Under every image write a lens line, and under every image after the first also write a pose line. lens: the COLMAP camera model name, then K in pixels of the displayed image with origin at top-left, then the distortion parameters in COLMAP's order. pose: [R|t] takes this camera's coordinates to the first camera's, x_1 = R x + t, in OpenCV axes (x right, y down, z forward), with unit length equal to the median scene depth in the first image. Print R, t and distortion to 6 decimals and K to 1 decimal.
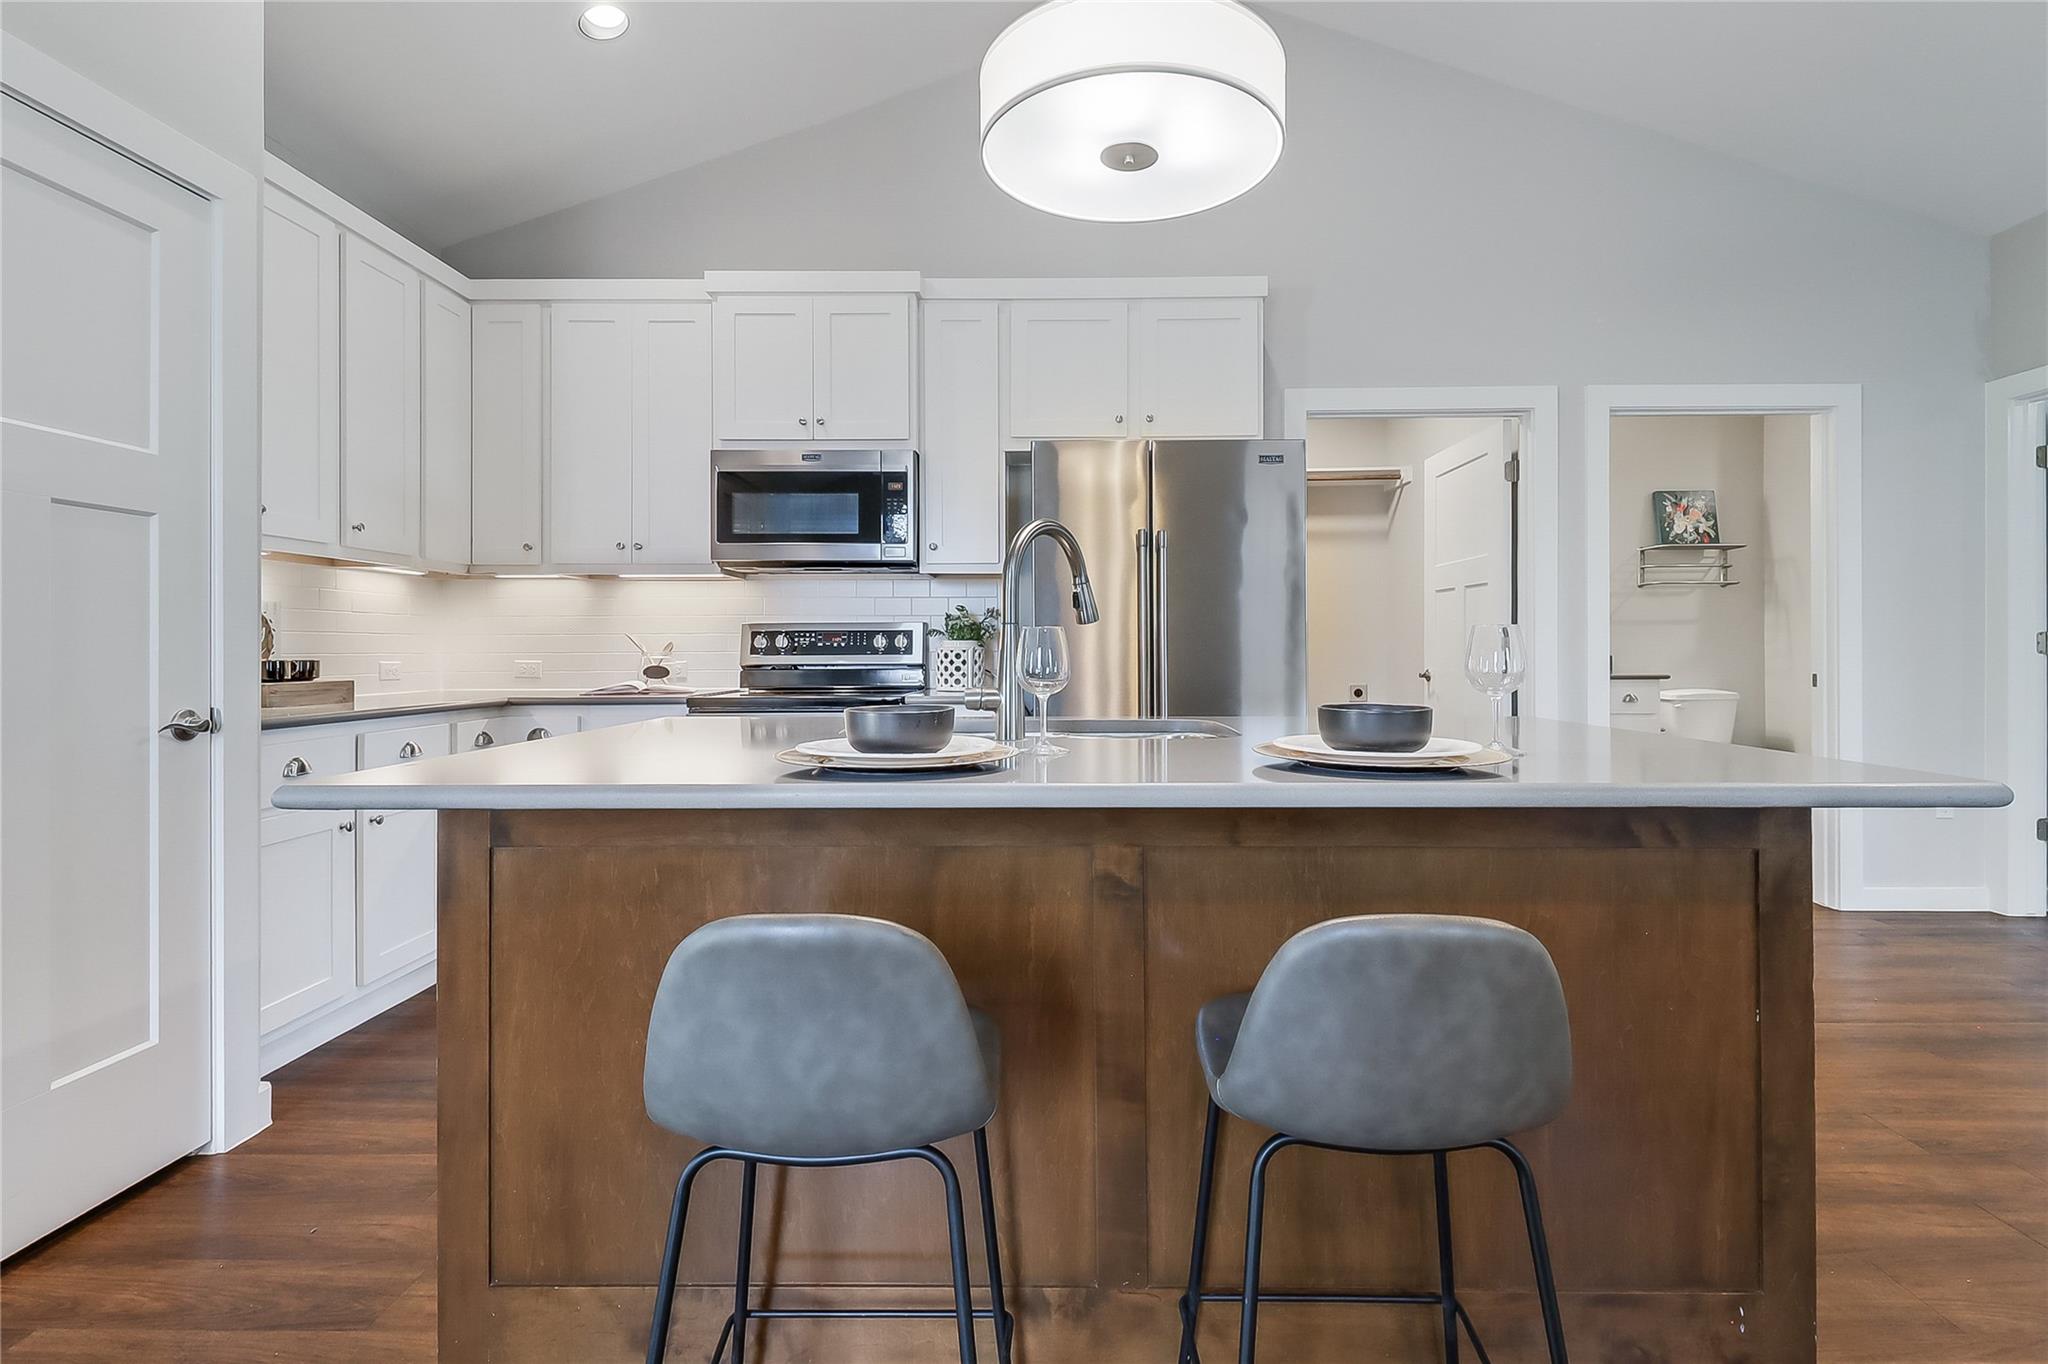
lens RADIAL K [[959.2, 0, 1049.3], [0, 959.2, 648.1], [0, 0, 1]] dist [0.016453, -0.009712]
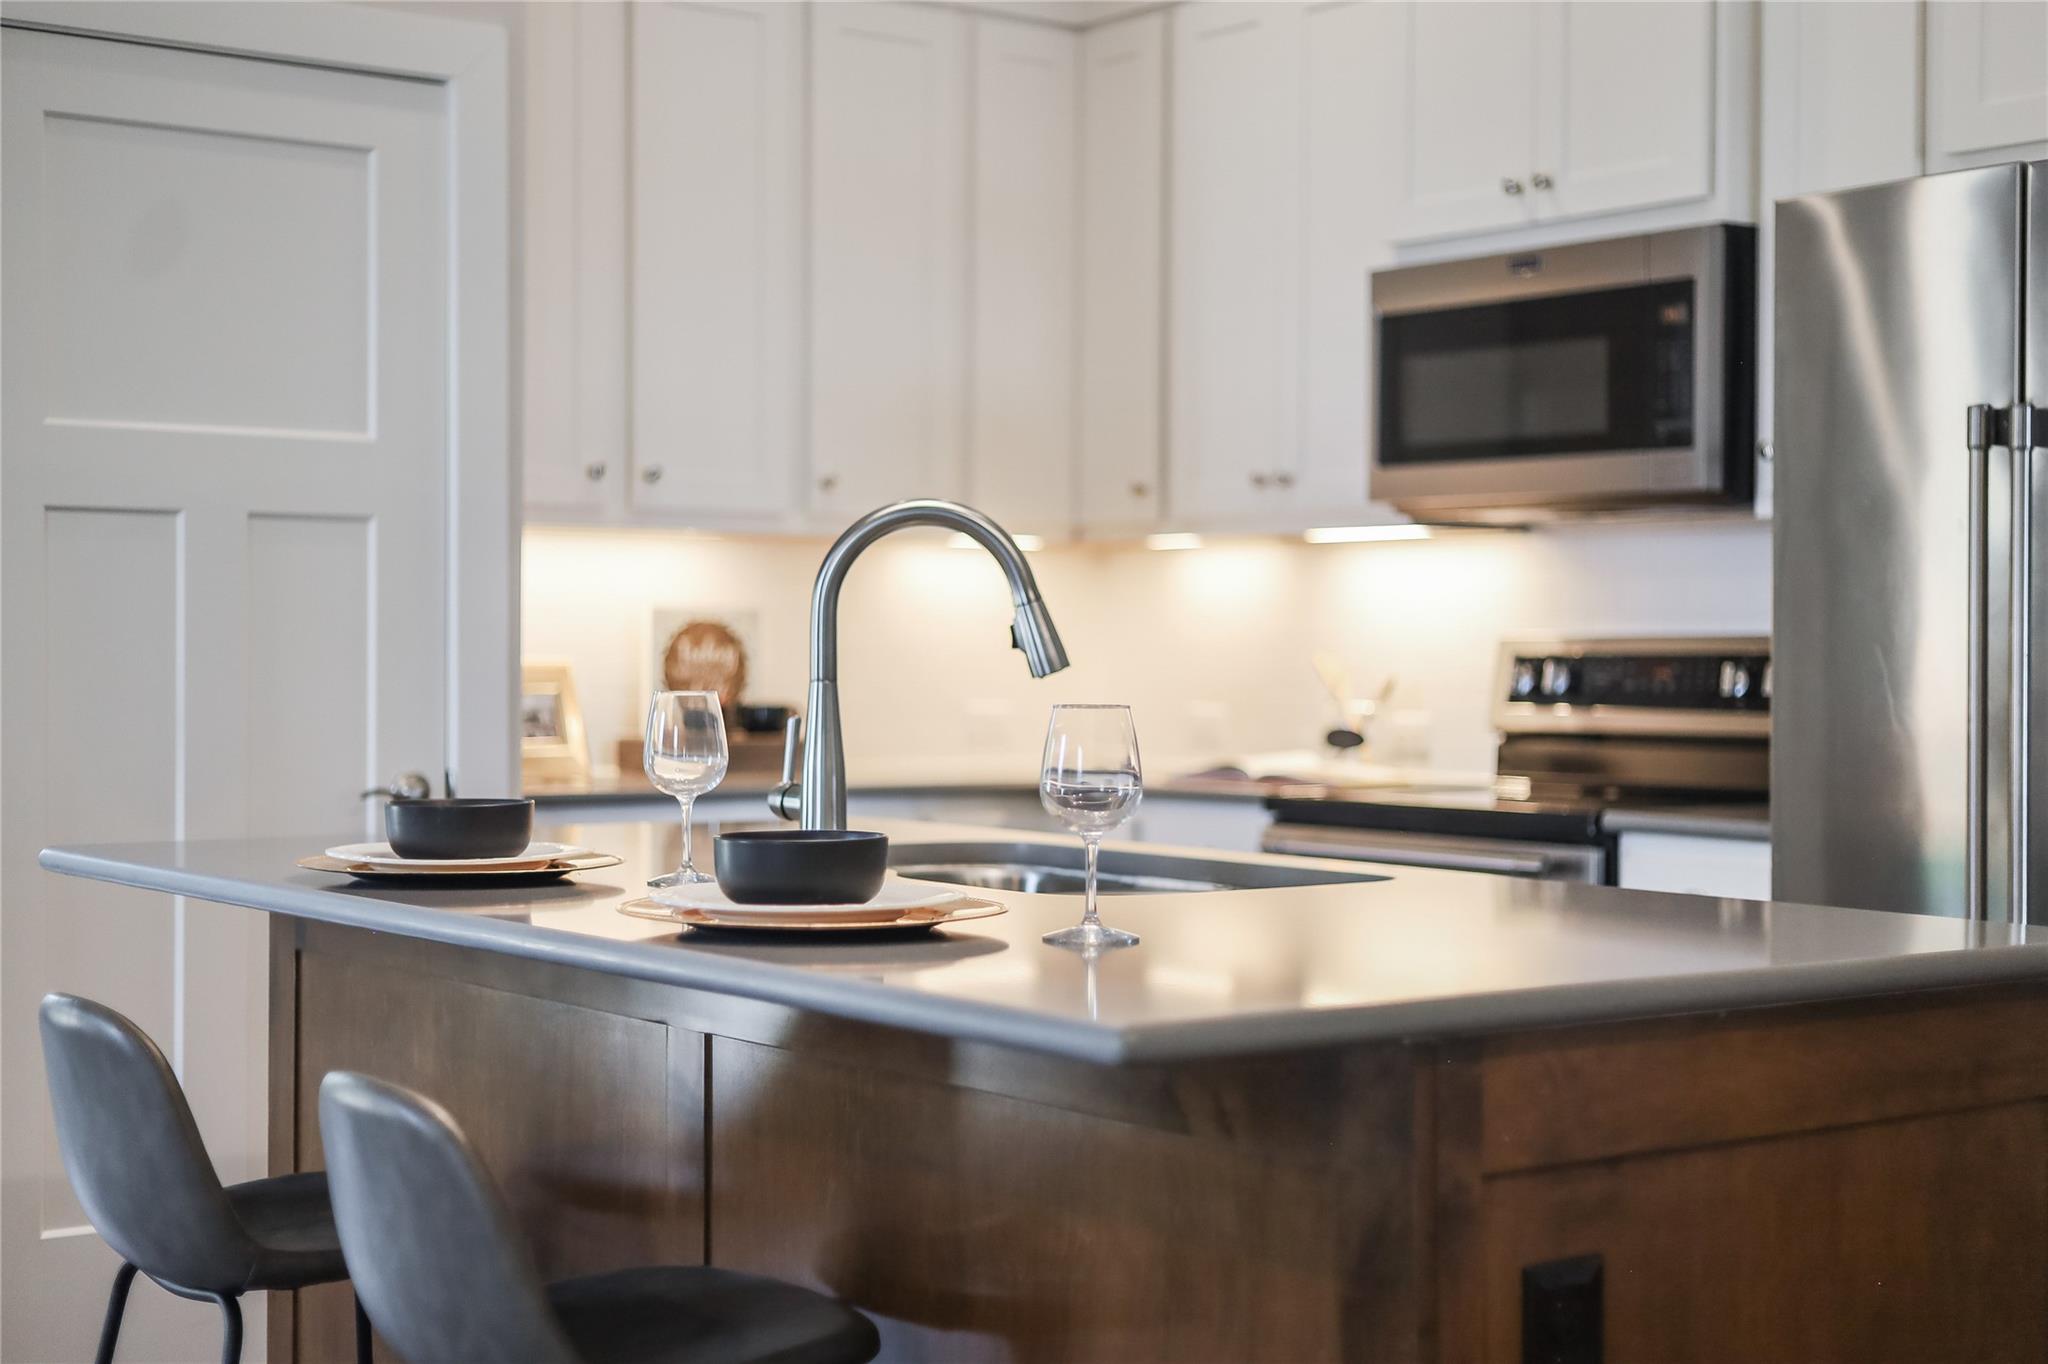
lens RADIAL K [[2980.7, 0, 1023.2], [0, 2980.7, 672.1], [0, 0, 1]] dist [-0.018348, 0.000000]
pose [[0.610056, 0.011229, -0.792279, 0.688715], [-0.005344, 0.999935, 0.010057, -0.022657], [0.792340, -0.001901, 0.610076, -0.023814]]
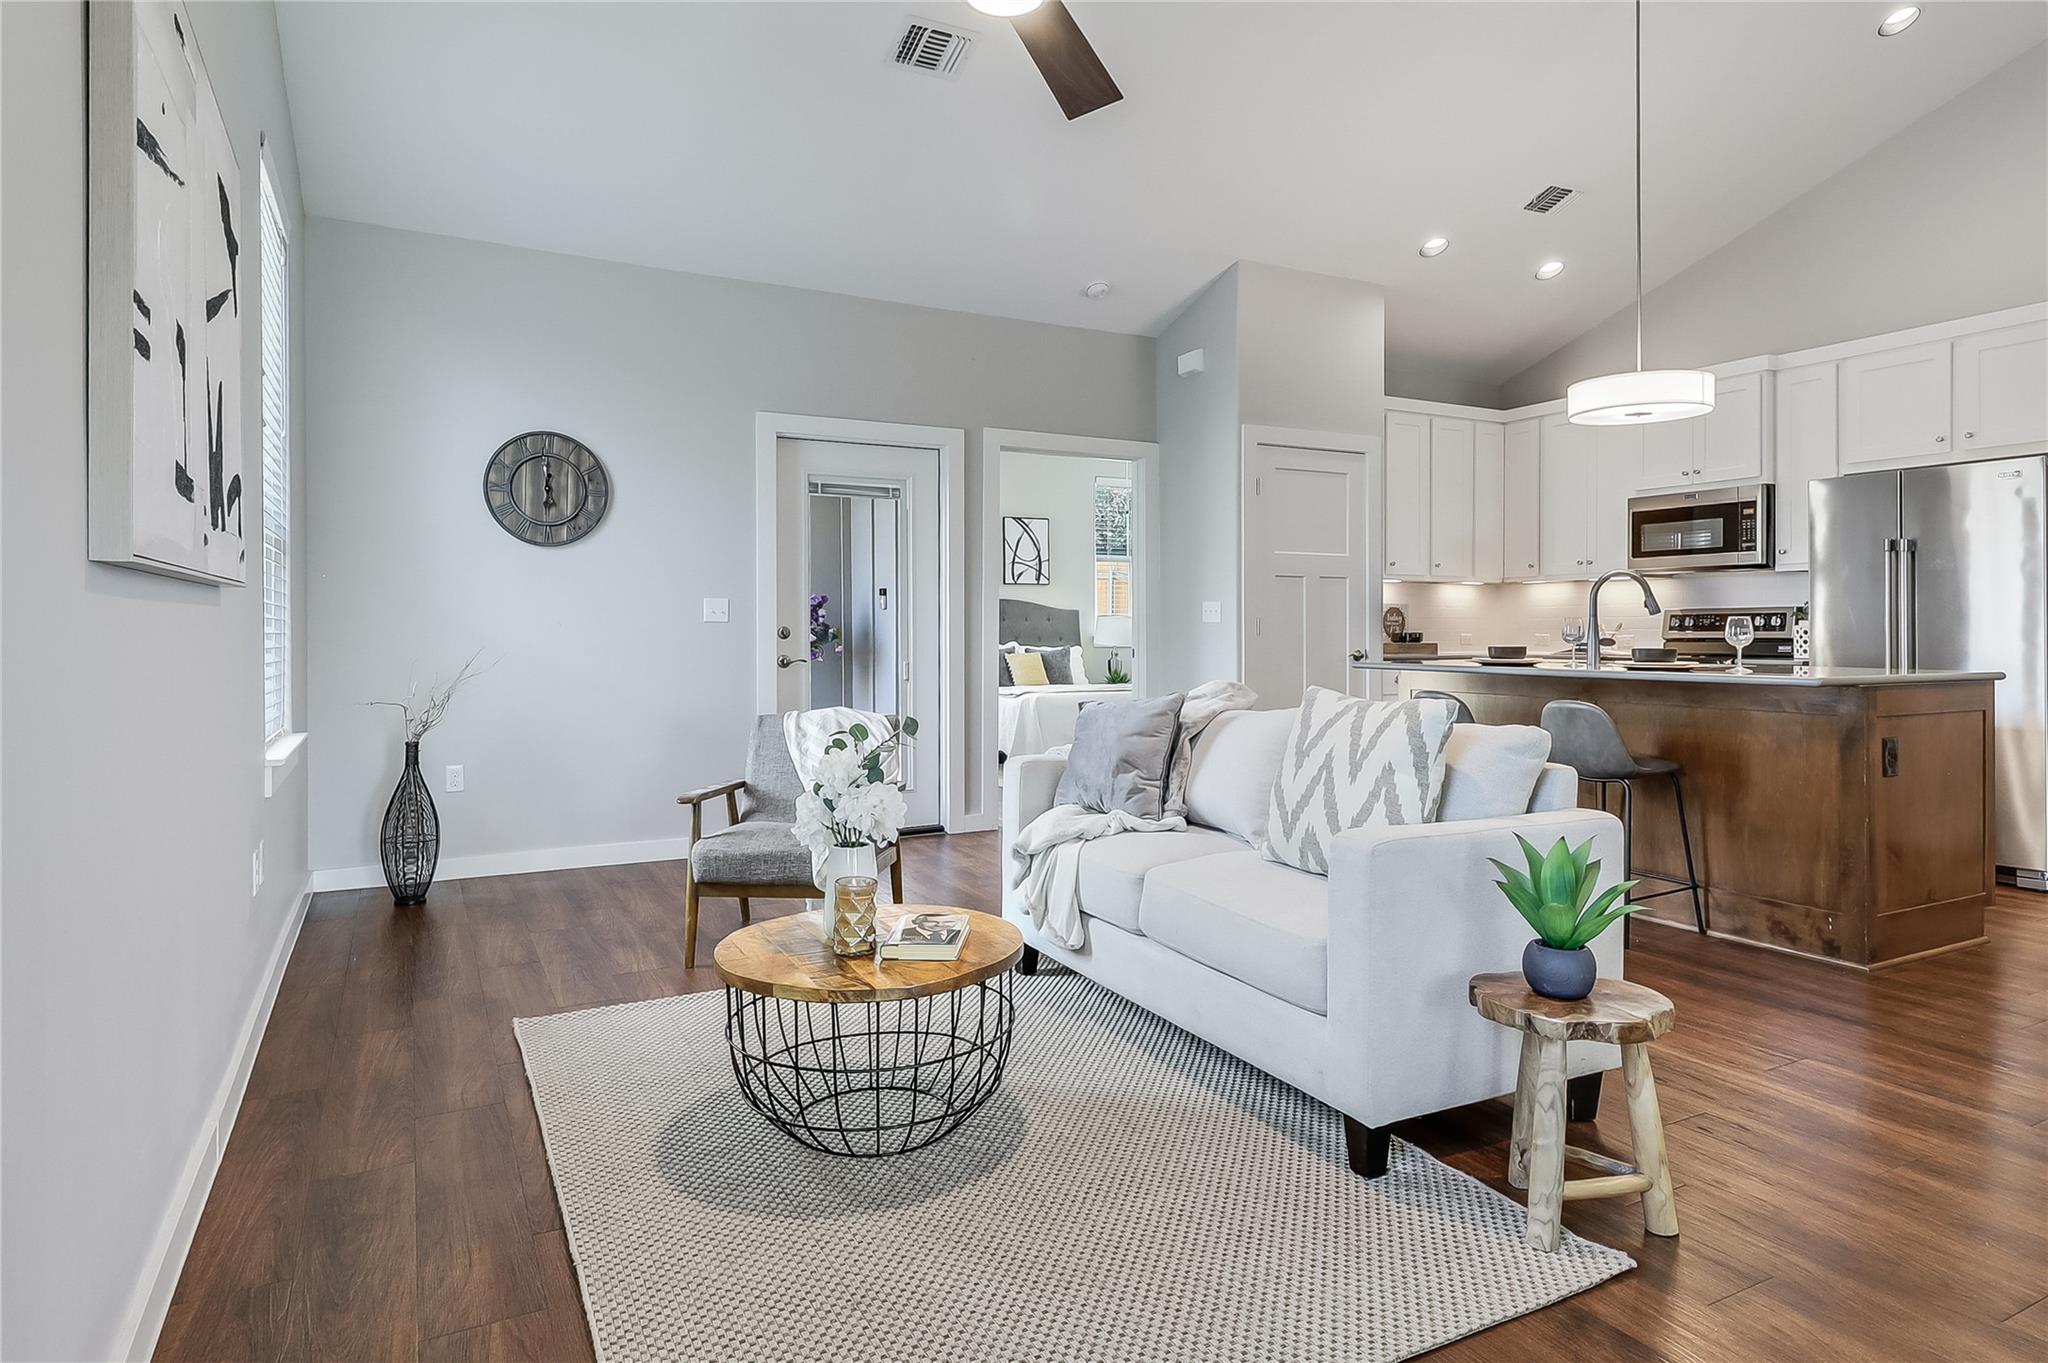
lens RADIAL K [[1179.5, 0, 1051.1], [0, 1179.5, 627.1], [0, 0, 1]] dist [0.010141, -0.002845]
pose [[0.490227, -0.000616, -0.871595, 0.831831], [0.000983, 1.000000, -0.000154, 0.000323], [0.871594, -0.000781, 0.490227, -0.723227]]
